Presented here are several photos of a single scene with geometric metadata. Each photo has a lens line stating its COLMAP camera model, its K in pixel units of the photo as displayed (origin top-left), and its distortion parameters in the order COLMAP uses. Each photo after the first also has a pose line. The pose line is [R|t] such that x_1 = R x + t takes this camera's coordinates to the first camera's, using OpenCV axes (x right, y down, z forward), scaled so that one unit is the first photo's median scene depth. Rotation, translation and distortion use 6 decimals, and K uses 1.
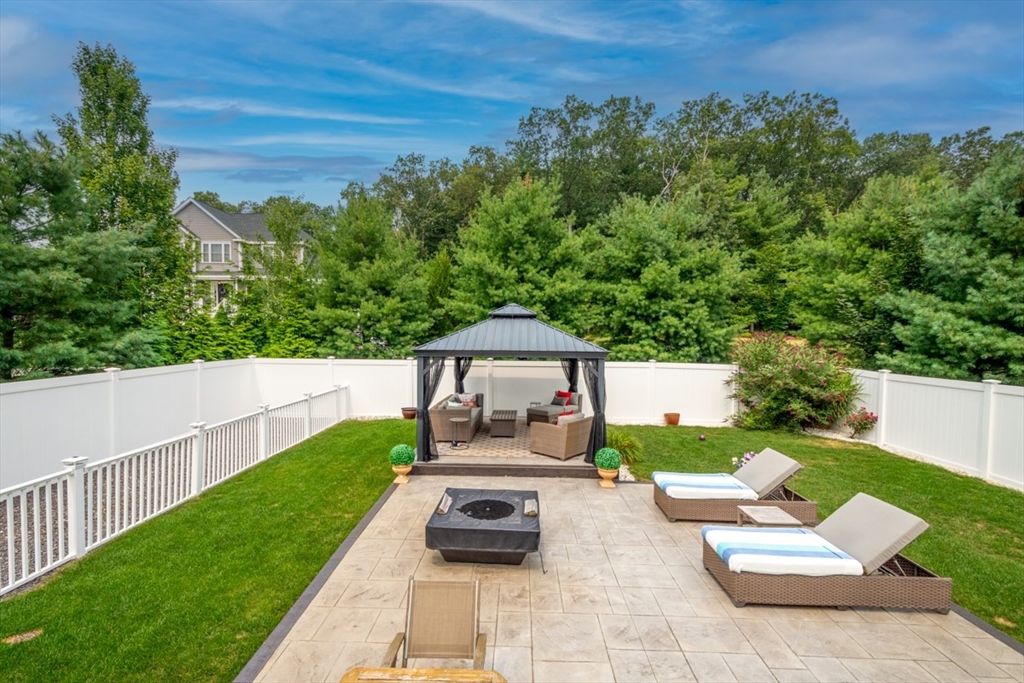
lens RADIAL K [[449.8, 0, 507.2], [0, 449.8, 348.4], [0, 0, 1]] dist [0.012010, -0.002958]
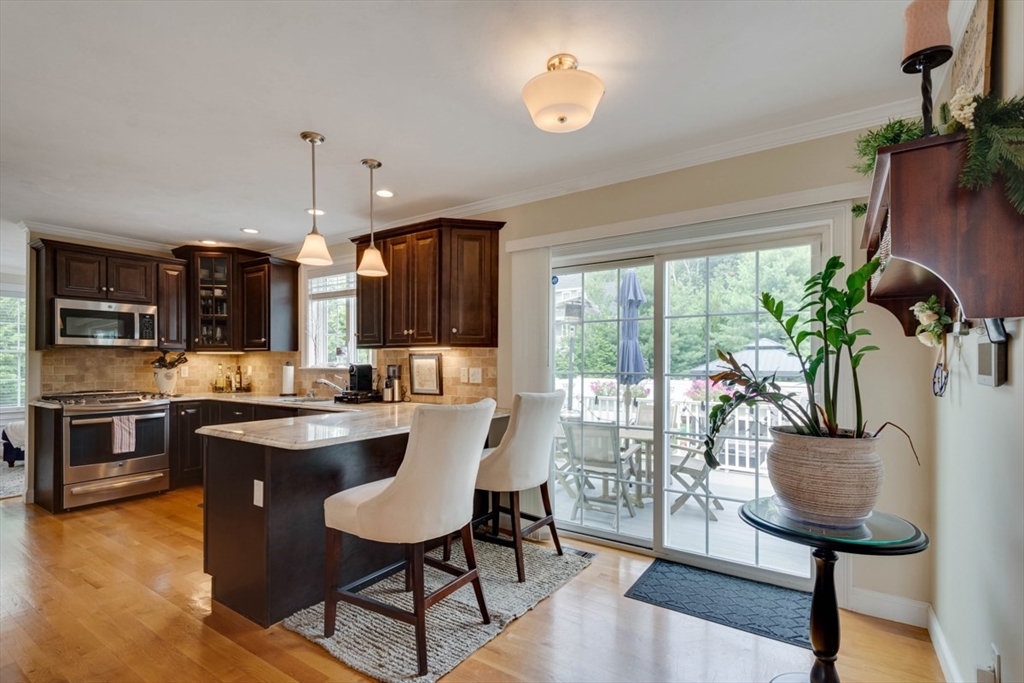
lens RADIAL K [[479.3, 0, 514.9], [0, 479.3, 358.9], [0, 0, 1]] dist [0.017311, -0.011791]
pose [[0.852297, -0.015135, -0.522839, 0.095345], [-0.007167, 0.999149, -0.040607, 0.023811], [0.523009, 0.038356, 0.851464, -0.482050]]
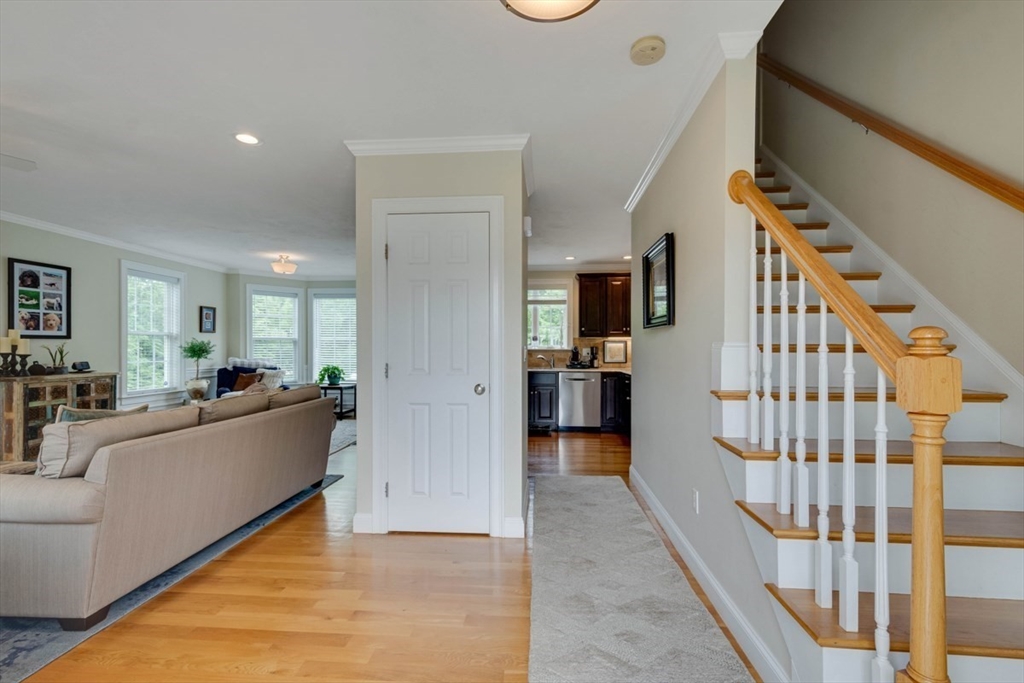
lens RADIAL K [[449.8, 0, 506.2], [0, 449.8, 349.0], [0, 0, 1]] dist [0.012010, -0.002958]
pose [[0.998478, -0.010279, -0.054190, -0.193777], [0.008500, 0.999420, -0.032973, 0.033960], [0.054498, 0.032463, 0.997986, -0.764666]]
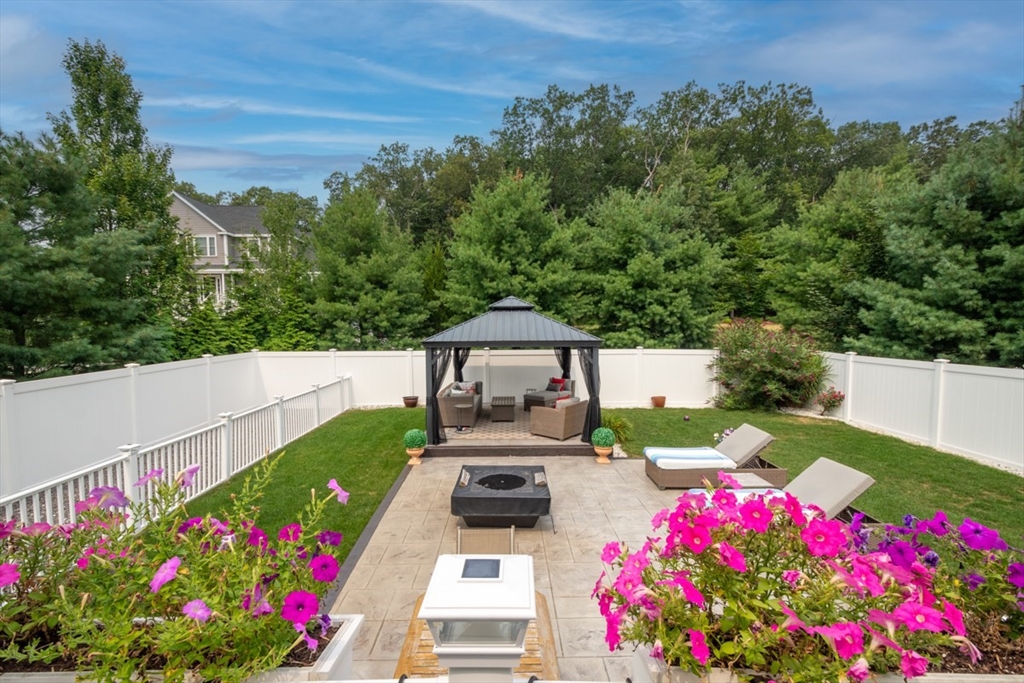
lens RADIAL K [[449.8, 0, 507.8], [0, 449.8, 347.9], [0, 0, 1]] dist [0.012010, -0.002958]
pose [[0.999237, -0.017839, 0.034736, -0.024347], [0.017008, 0.999566, 0.024073, -0.002437], [-0.035150, -0.023463, 0.999107, -0.048303]]
